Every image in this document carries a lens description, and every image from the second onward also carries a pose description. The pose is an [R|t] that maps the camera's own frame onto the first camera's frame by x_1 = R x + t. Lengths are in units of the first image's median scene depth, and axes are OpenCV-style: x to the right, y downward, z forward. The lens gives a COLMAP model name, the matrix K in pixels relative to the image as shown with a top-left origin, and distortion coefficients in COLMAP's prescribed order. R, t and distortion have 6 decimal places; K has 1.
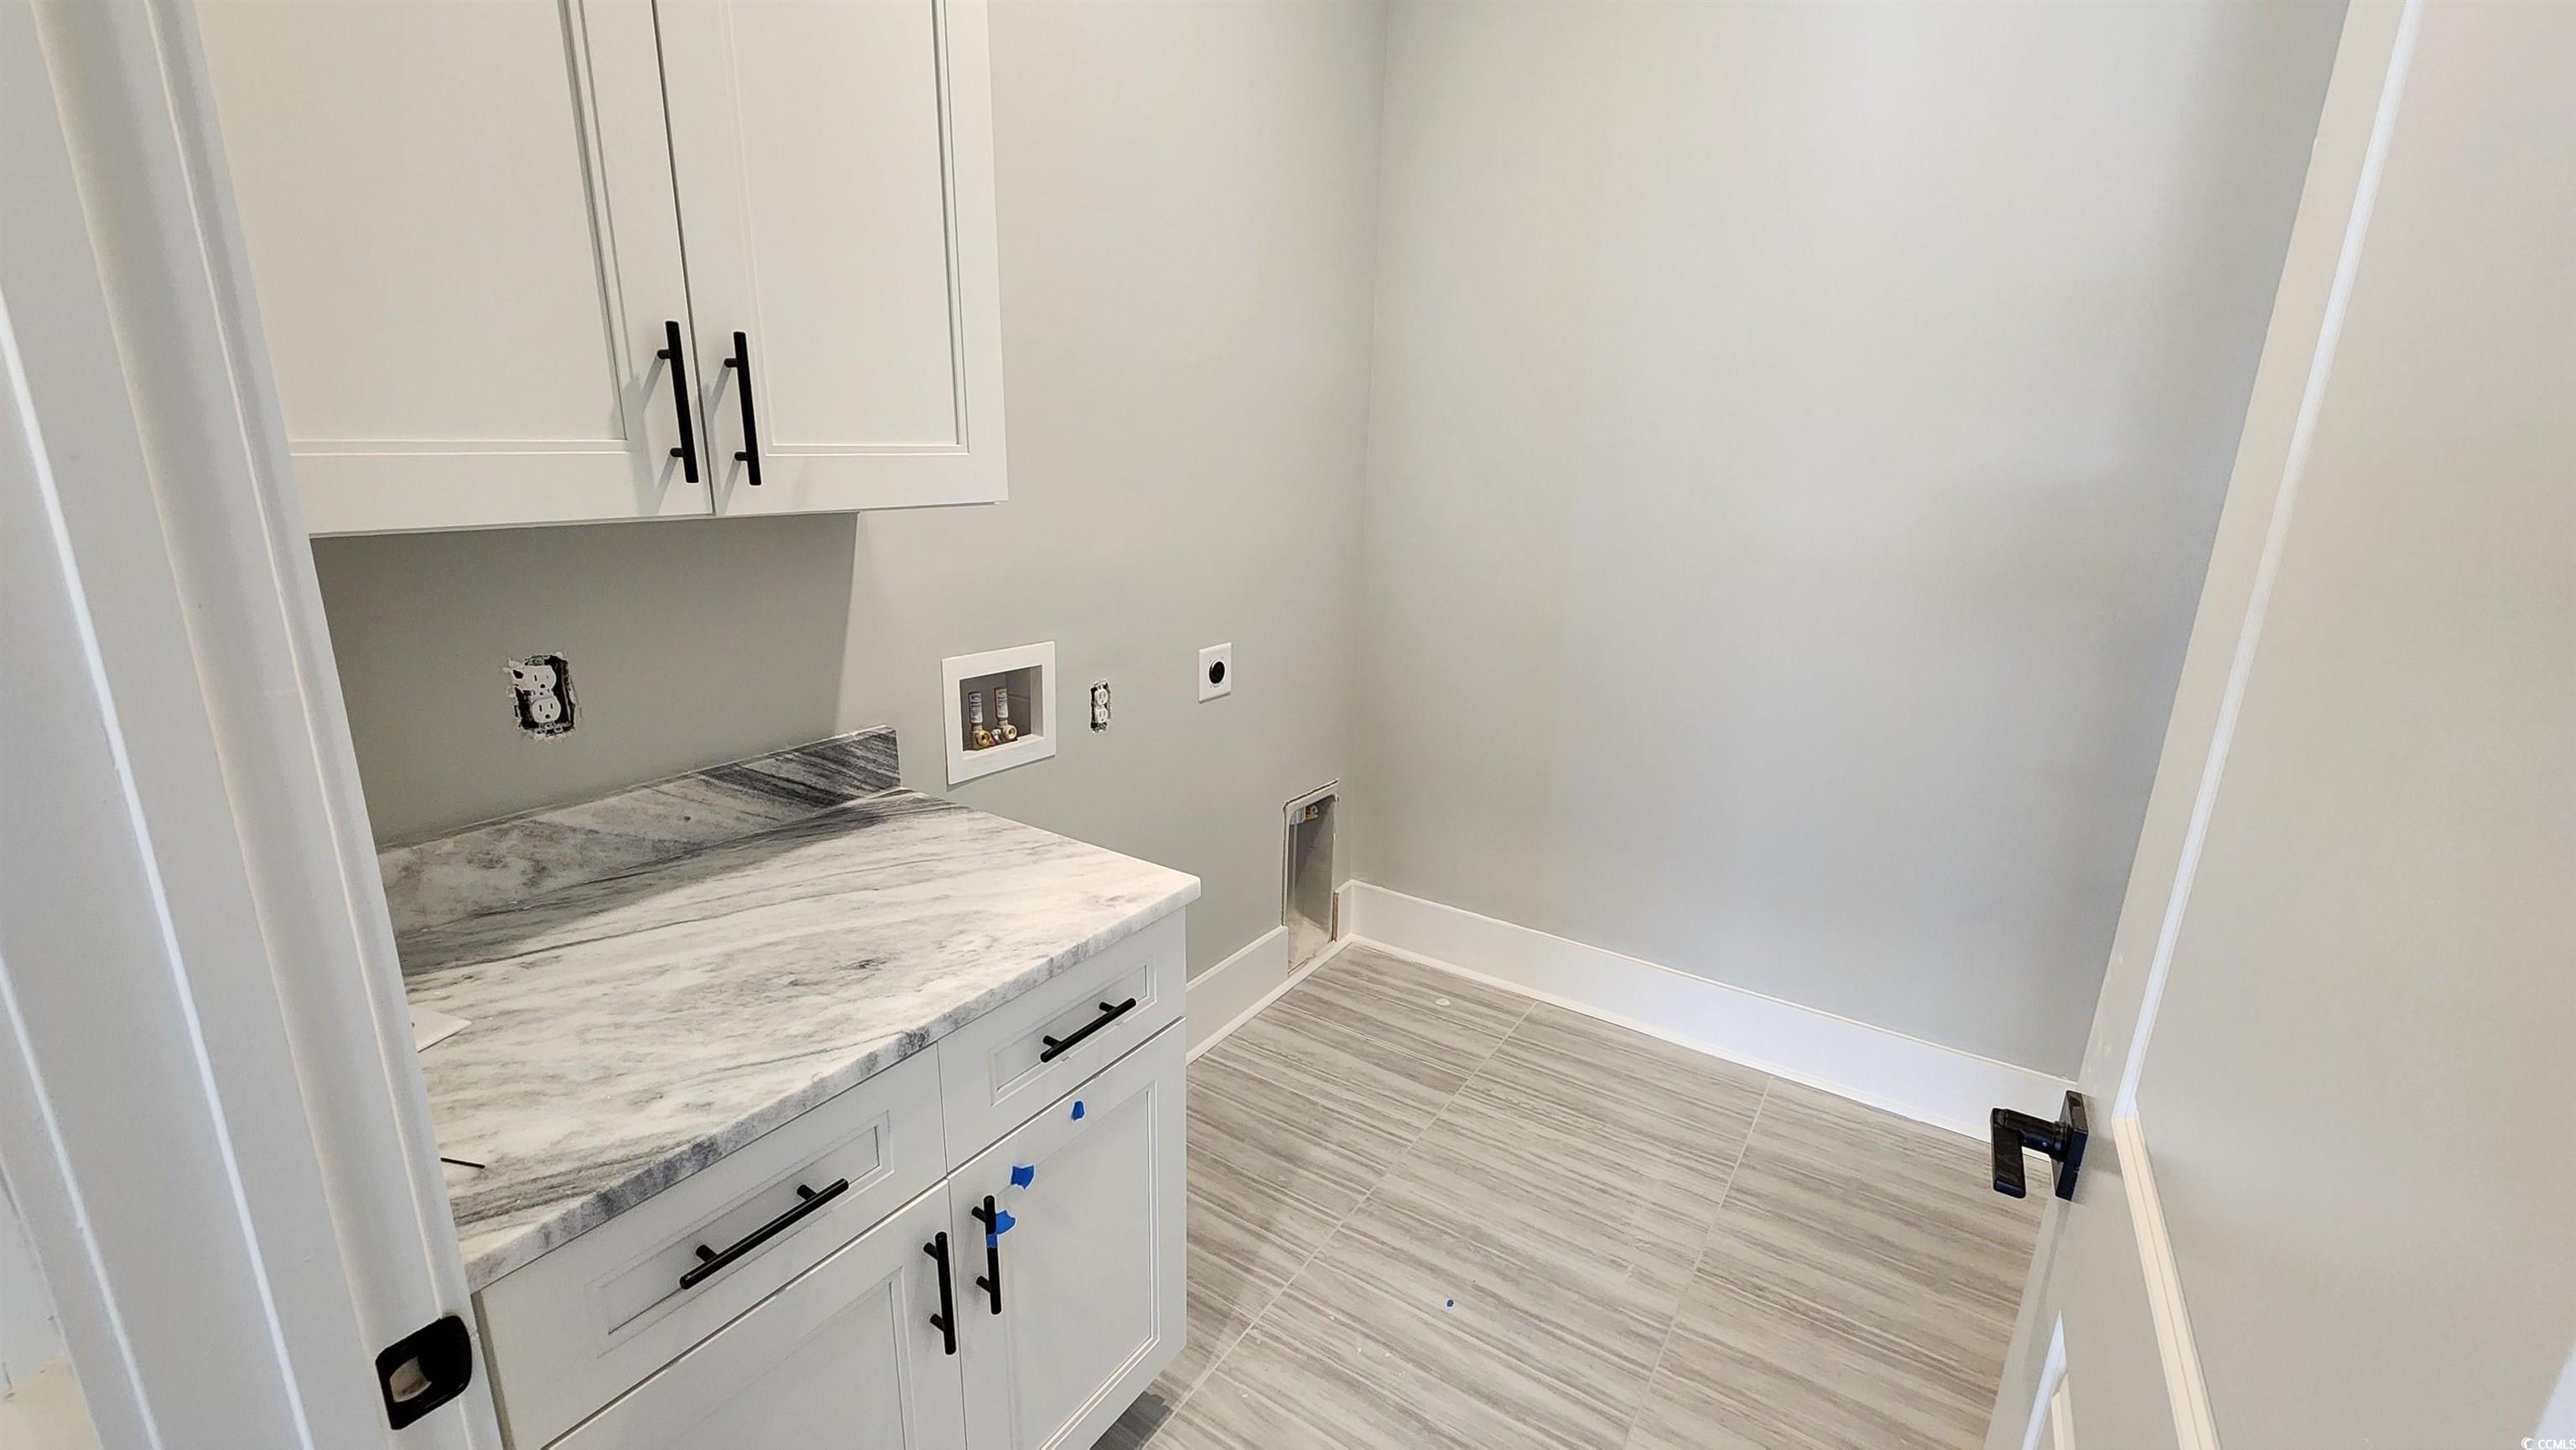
lens RADIAL K [[1061.4, 0, 1293.9], [0, 1061.4, 724.6], [0, 0, 1]] dist [-0.003964, 0.002157]
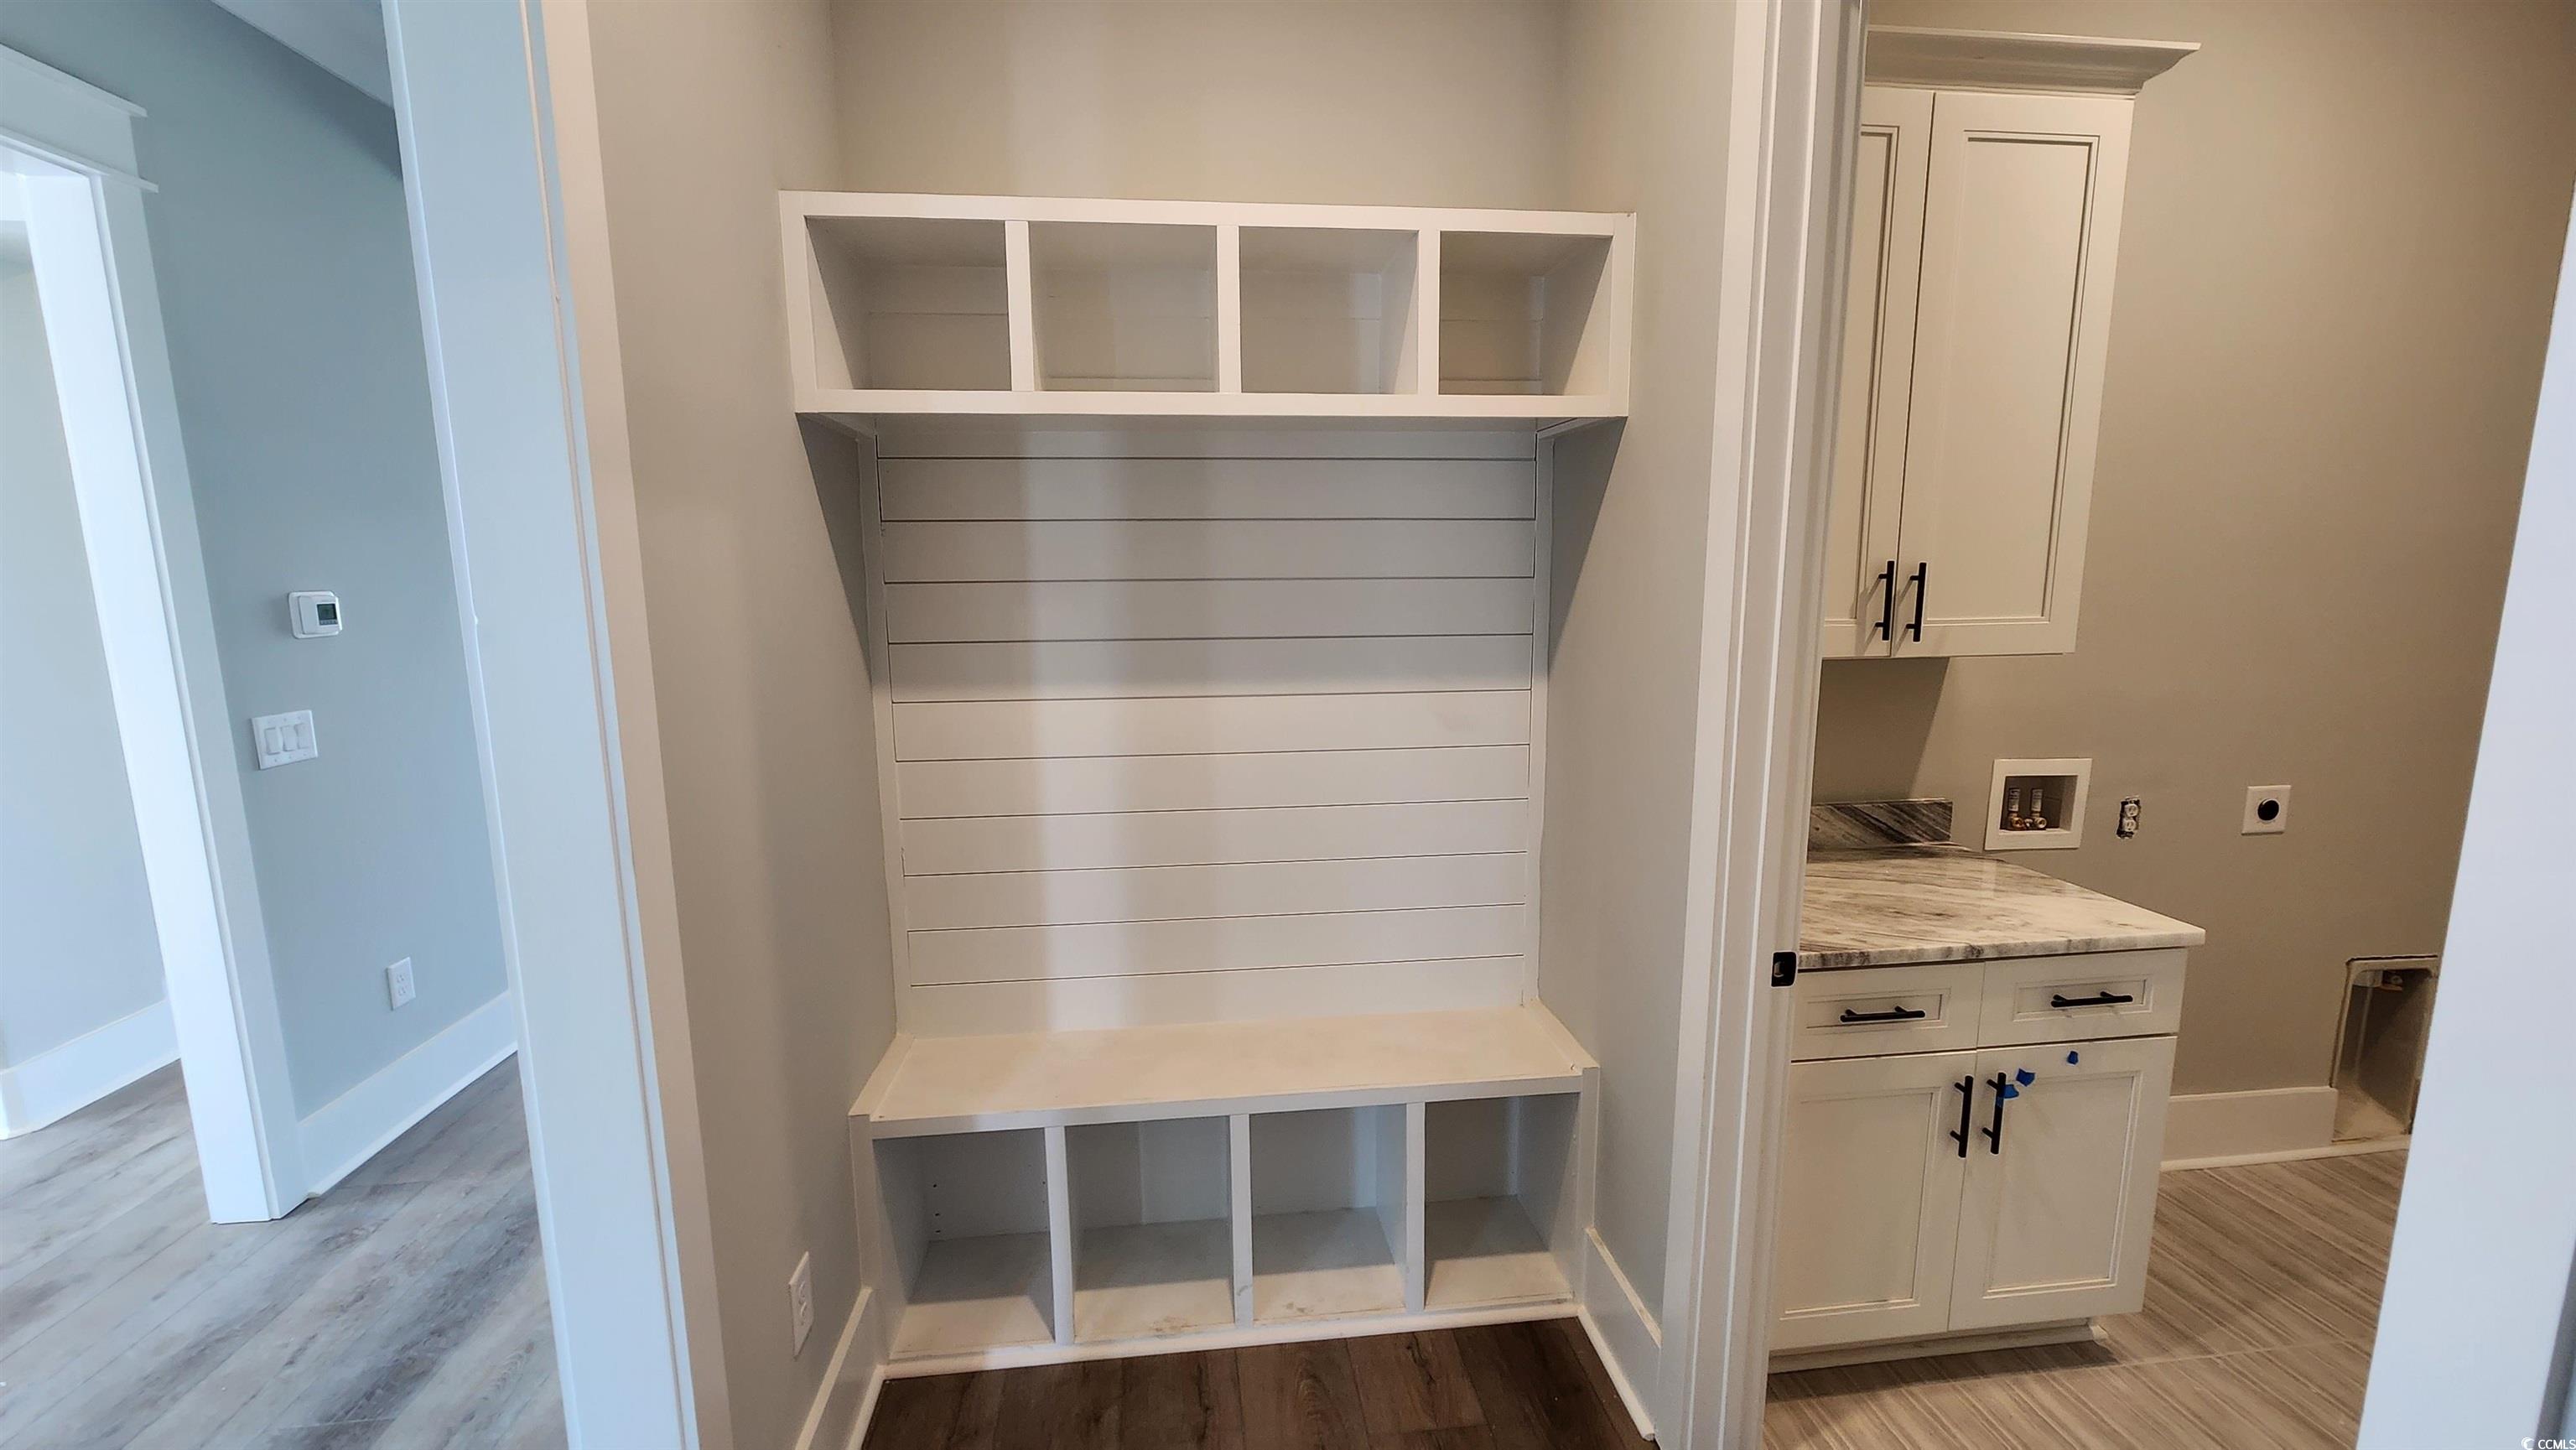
lens RADIAL K [[1061.4, 0, 1282.6], [0, 1061.4, 726.0], [0, 0, 1]] dist [-0.003964, 0.002157]
pose [[0.647133, 0.086753, -0.757425, 0.142611], [-0.176559, 0.983549, -0.038197, 0.138332], [0.741651, 0.158449, 0.651803, -0.749779]]
